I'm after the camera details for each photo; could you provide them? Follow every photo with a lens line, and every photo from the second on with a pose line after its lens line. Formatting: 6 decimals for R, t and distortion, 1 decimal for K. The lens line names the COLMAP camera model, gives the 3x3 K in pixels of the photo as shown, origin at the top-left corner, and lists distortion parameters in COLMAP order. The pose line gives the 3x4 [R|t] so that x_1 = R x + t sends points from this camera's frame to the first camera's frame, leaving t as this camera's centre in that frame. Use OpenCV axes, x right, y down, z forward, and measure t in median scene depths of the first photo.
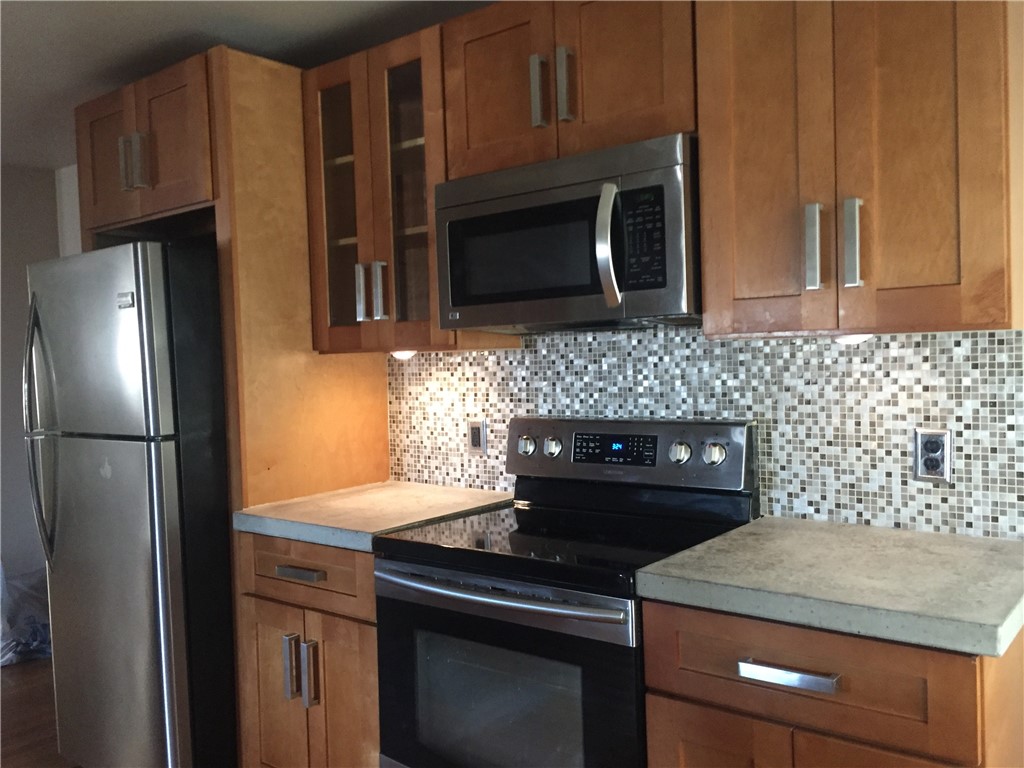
lens RADIAL K [[864.4, 0, 510.1], [0, 864.4, 384.2], [0, 0, 1]] dist [0.039740, -0.021434]
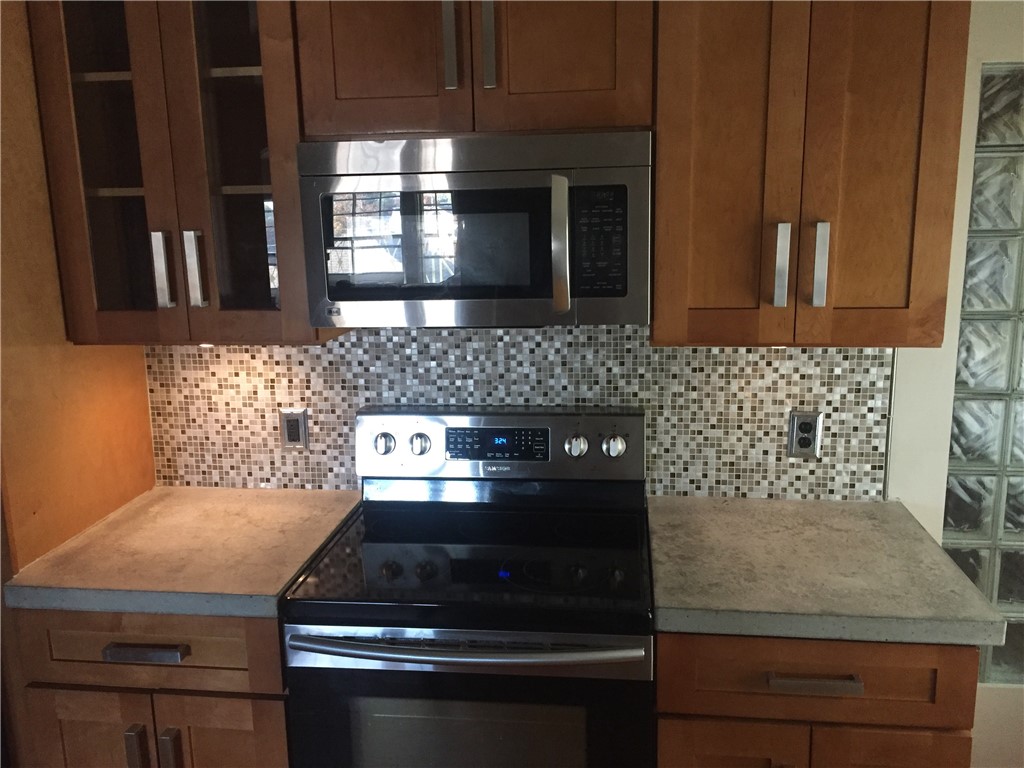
lens RADIAL K [[864.4, 0, 511.8], [0, 864.4, 383.8], [0, 0, 1]] dist [0.039740, -0.021434]
pose [[0.853353, -0.090961, 0.513337, -0.373019], [0.010734, 0.987518, 0.157139, -0.149037], [-0.521223, -0.128584, 0.843678, 0.230058]]
